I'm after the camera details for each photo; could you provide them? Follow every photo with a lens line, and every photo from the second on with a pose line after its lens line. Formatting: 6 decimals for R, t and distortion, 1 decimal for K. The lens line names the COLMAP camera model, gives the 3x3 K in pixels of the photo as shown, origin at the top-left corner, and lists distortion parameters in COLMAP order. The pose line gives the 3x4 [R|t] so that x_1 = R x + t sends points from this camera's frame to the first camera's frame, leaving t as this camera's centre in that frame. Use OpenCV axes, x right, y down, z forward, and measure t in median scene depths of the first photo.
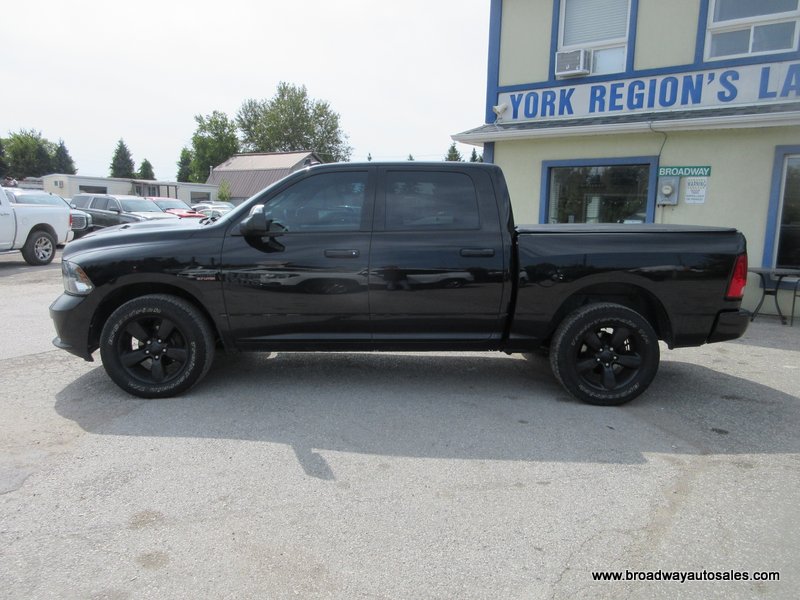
lens RADIAL K [[600.9, 0, 399.5], [0, 600.9, 294.2], [0, 0, 1]] dist [0.012940, -0.008987]
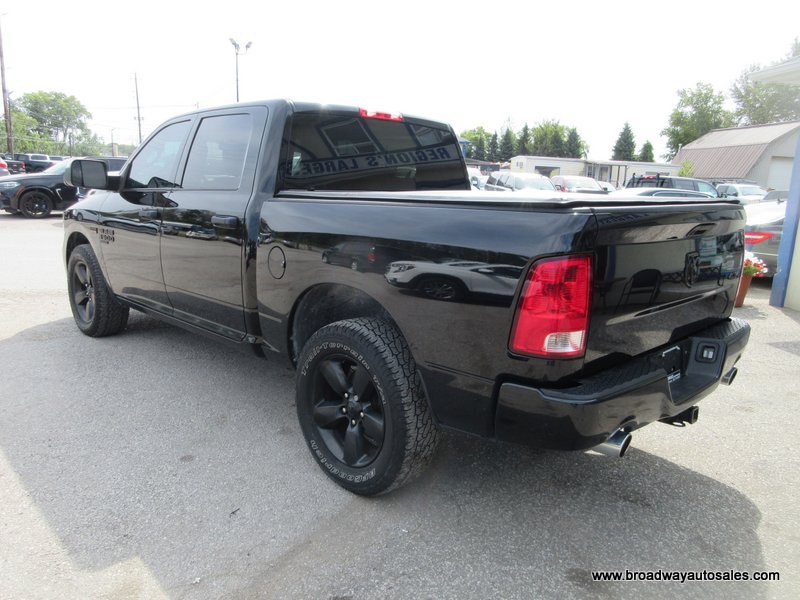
lens RADIAL K [[600.9, 0, 396.5], [0, 600.9, 299.8], [0, 0, 1]] dist [0.012940, -0.008987]
pose [[0.695915, 0.146232, -0.703078, 0.052280], [-0.120667, 0.988939, 0.086250, -0.003978], [0.707914, 0.024815, 0.705862, 0.040964]]
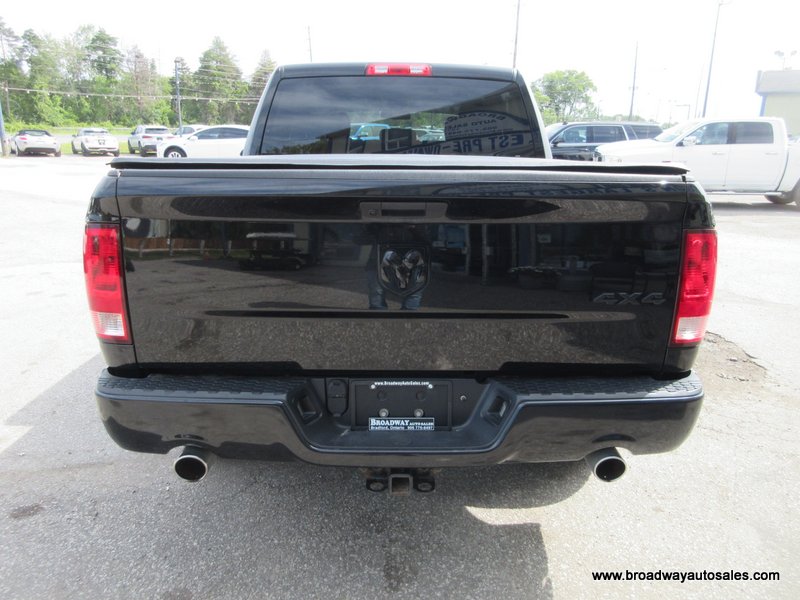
lens RADIAL K [[593.0, 0, 398.0], [0, 593.0, 299.6], [0, 0, 1]] dist [-0.001221, -0.003078]
pose [[-0.008123, 0.245882, -0.969266, 0.061338], [-0.148556, 0.958245, 0.244331, -0.009211], [0.988871, 0.145975, 0.028743, 0.078123]]
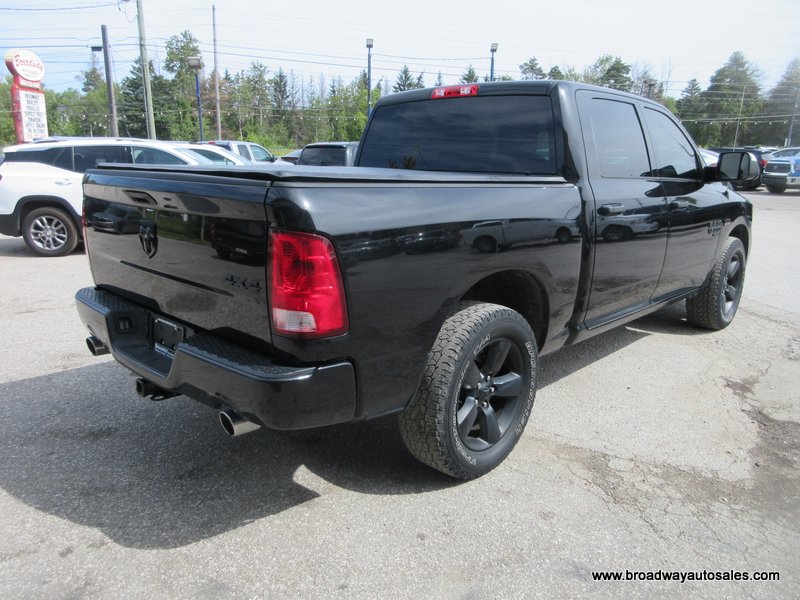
lens RADIAL K [[593.0, 0, 396.4], [0, 593.0, 303.4], [0, 0, 1]] dist [-0.001221, -0.003078]
pose [[-0.707489, 0.149463, -0.690739, 0.052881], [-0.112649, 0.941035, 0.319004, -0.013703], [0.697689, 0.303503, -0.648935, 0.111208]]
